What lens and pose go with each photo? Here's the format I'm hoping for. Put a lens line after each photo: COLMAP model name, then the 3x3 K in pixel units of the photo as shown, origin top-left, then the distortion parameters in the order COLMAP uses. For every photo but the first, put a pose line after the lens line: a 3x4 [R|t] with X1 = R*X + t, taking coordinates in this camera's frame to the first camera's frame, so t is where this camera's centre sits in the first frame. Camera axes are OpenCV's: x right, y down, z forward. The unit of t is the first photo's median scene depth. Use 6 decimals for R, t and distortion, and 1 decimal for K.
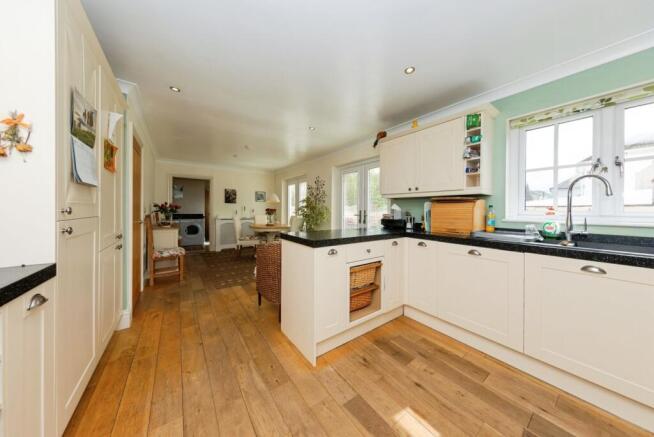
lens RADIAL K [[205.6, 0, 326.8], [0, 205.6, 213.8], [0, 0, 1]] dist [0.001494, 0.000015]
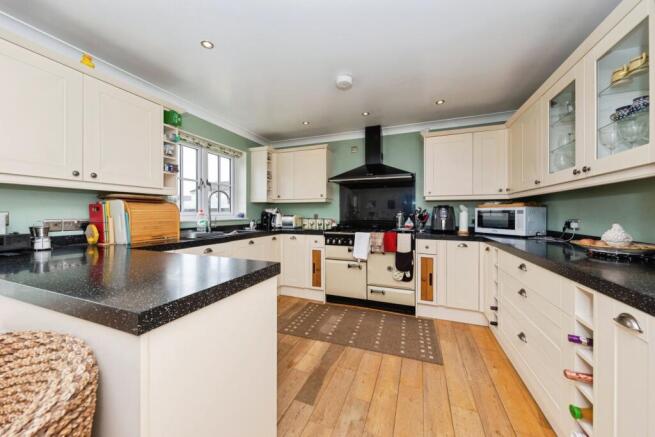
lens RADIAL K [[237.8, 0, 327.0], [0, 237.8, 212.8], [0, 0, 1]] dist [0.000374, 0.000036]
pose [[-0.539771, -0.012086, 0.841725, -0.710904], [0.001970, 0.999876, 0.015620, -0.036944], [-0.841810, 0.010089, -0.539680, 1.176141]]
